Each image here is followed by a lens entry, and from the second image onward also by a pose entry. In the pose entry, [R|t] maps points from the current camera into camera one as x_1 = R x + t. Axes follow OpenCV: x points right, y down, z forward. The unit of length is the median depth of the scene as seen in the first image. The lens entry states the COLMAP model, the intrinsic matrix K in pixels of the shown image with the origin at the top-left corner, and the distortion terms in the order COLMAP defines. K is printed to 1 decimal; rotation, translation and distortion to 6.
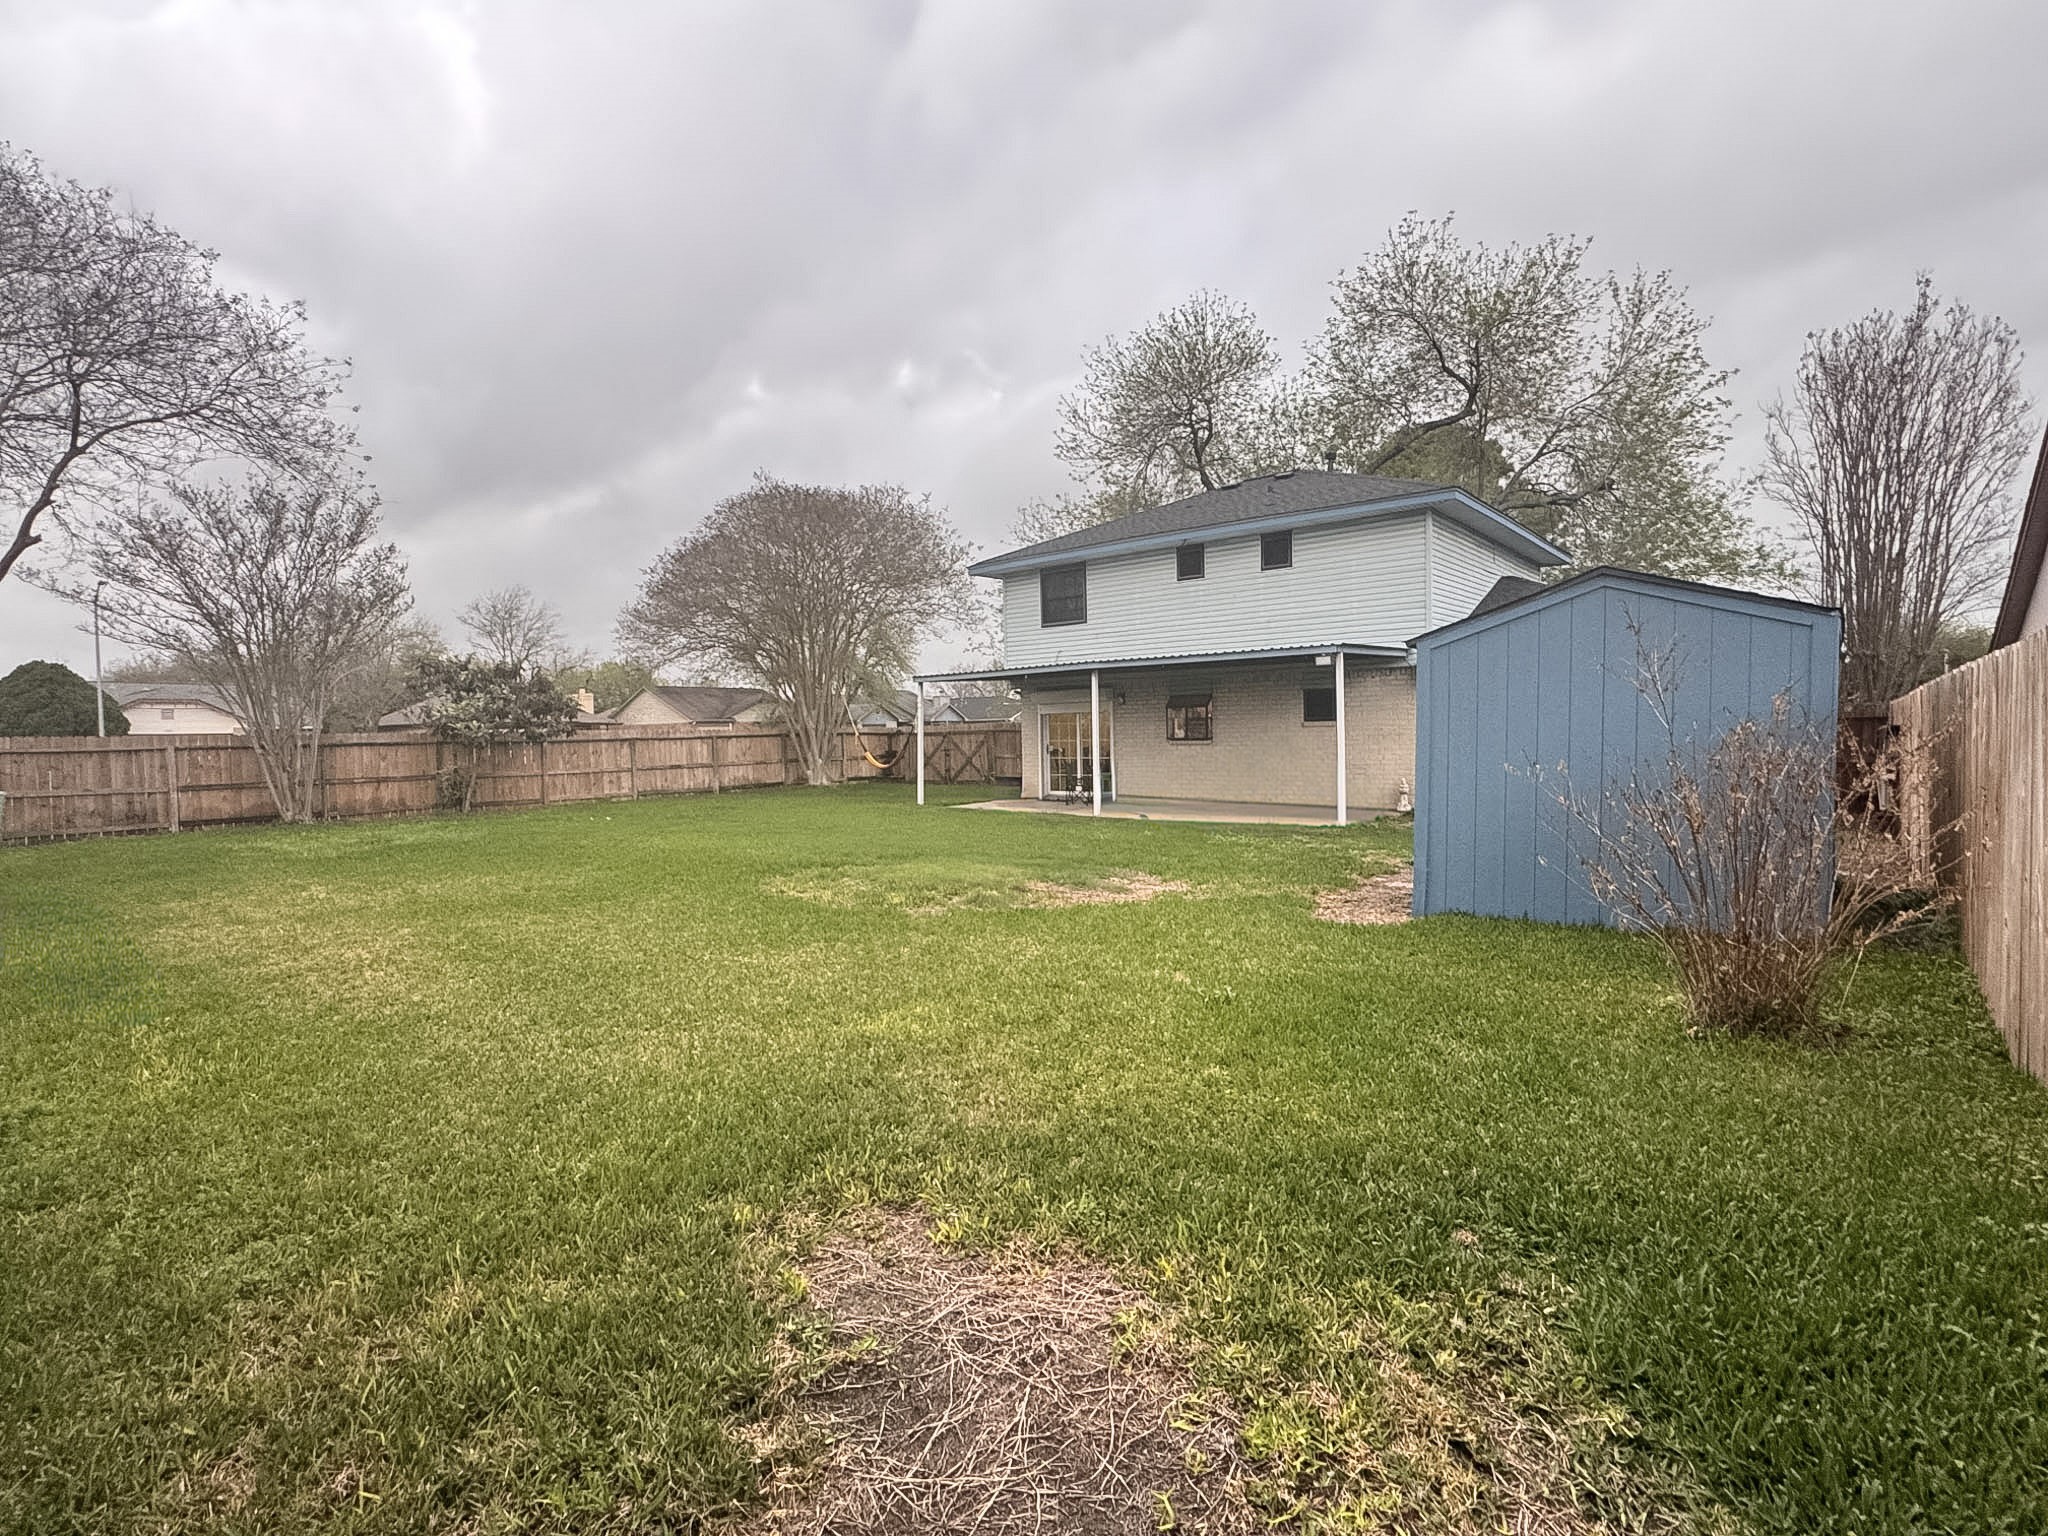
lens RADIAL K [[943.3, 0, 1021.6], [0, 943.3, 771.4], [0, 0, 1]] dist [0.000476, 0.000036]
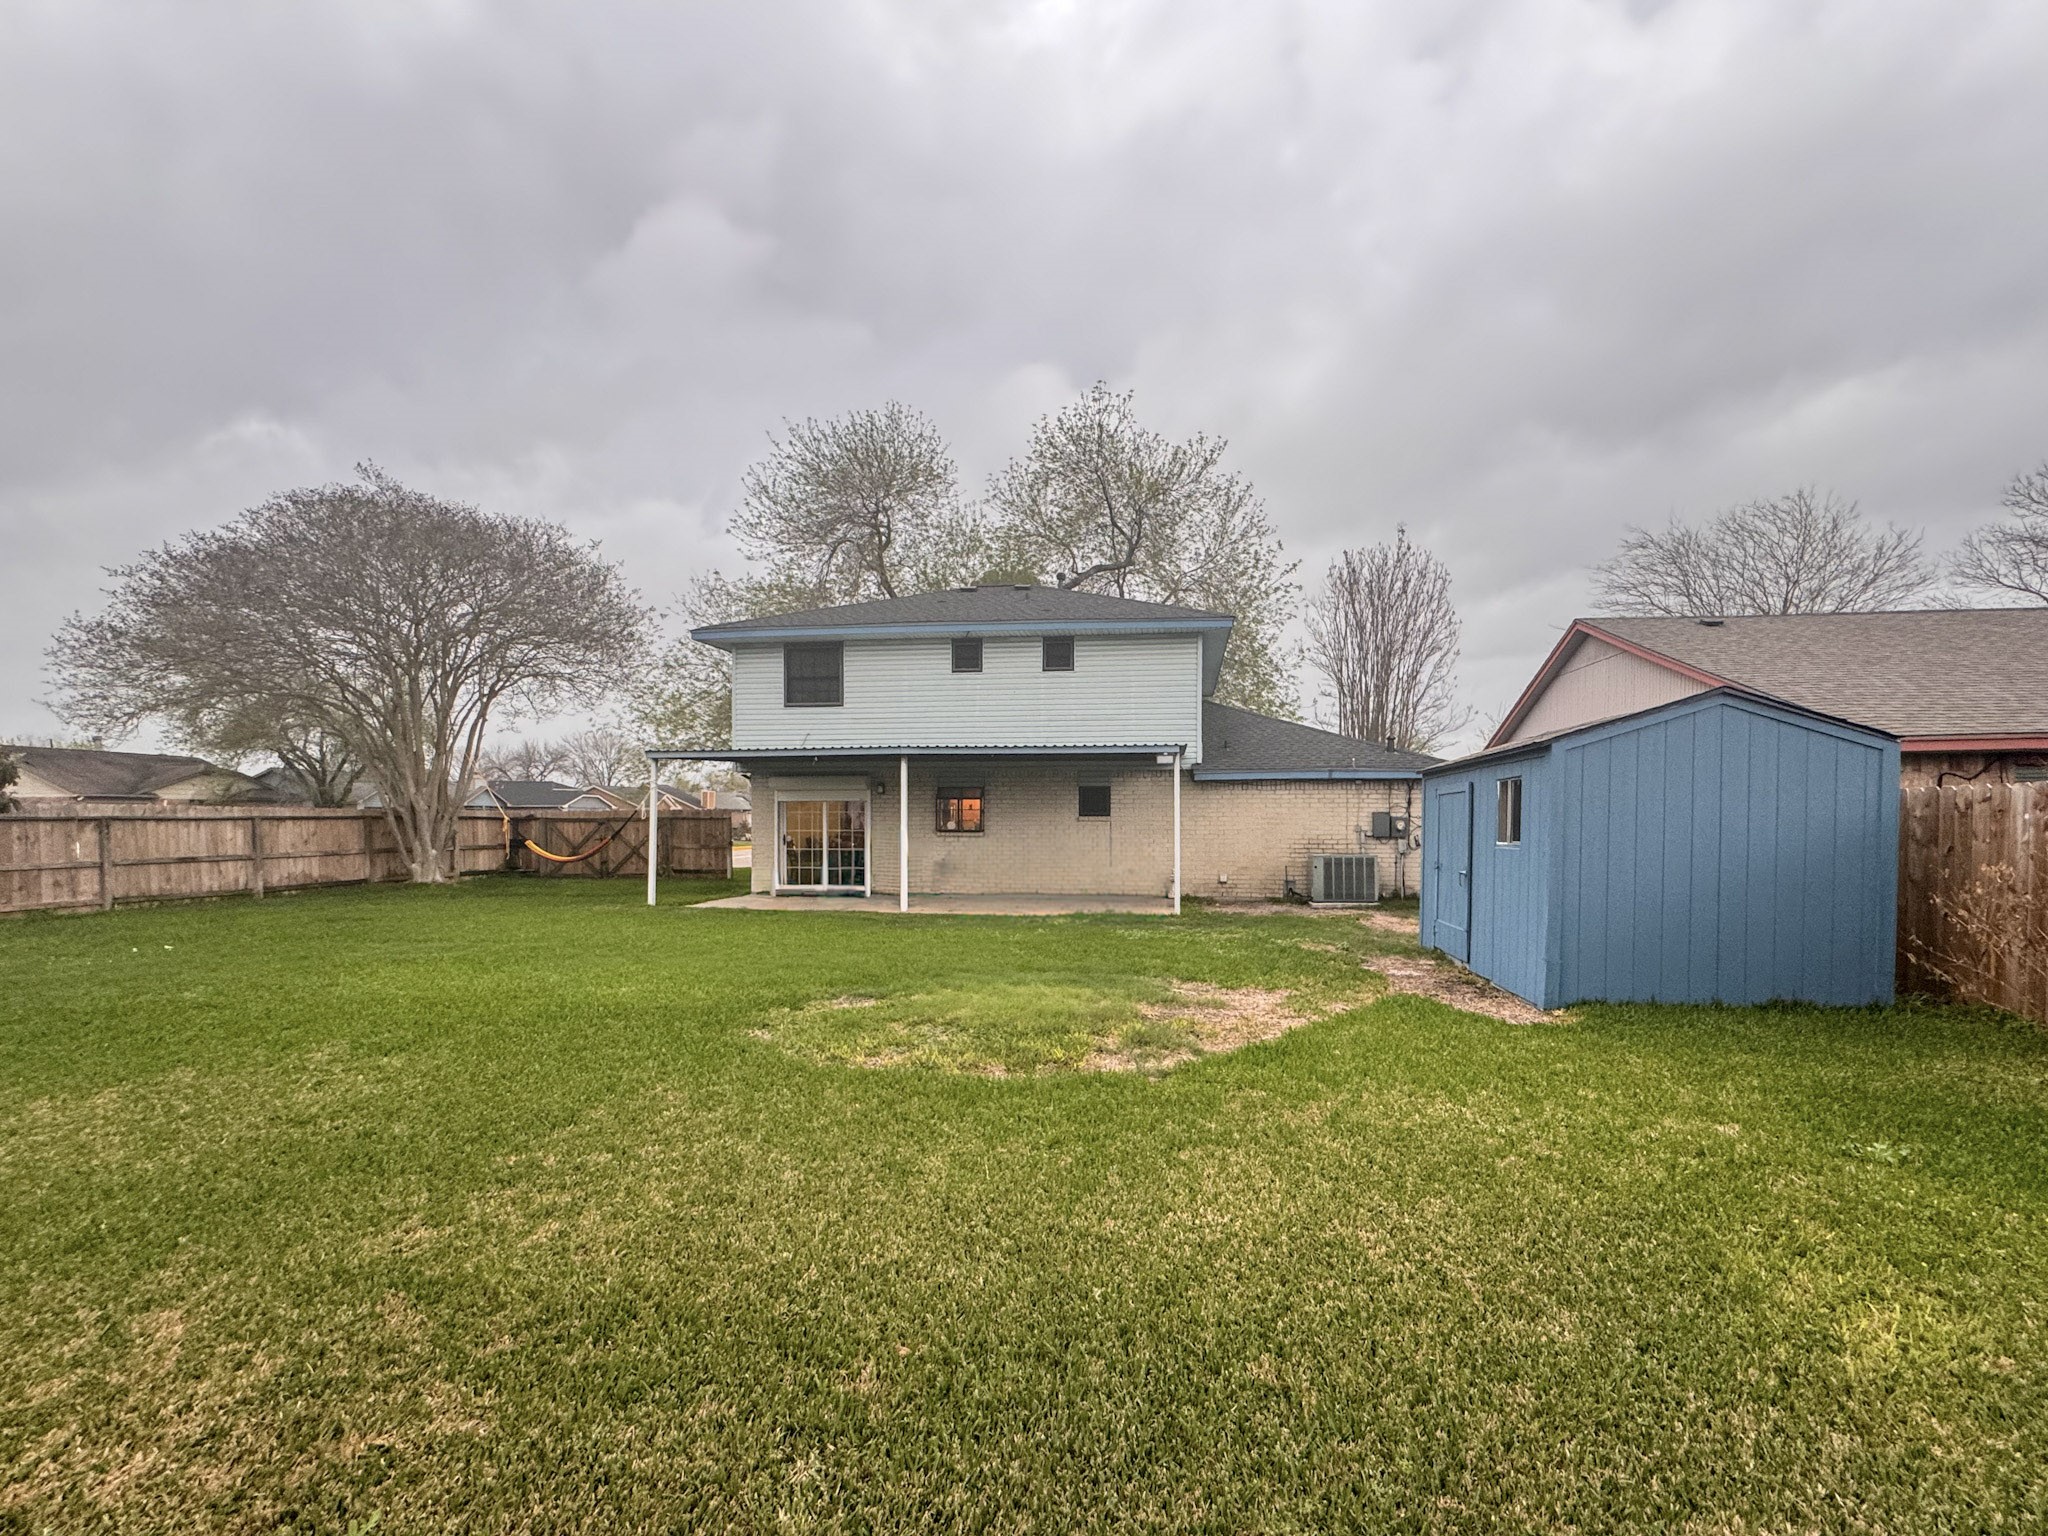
lens RADIAL K [[825.2, 0, 1052.7], [0, 825.2, 843.1], [0, 0, 1]] dist [-0.002573, -0.000388]
pose [[0.844630, 0.005731, 0.535320, -0.161552], [0.004583, 0.999829, -0.017935, -0.003885], [-0.535331, 0.017602, 0.844459, 0.161355]]
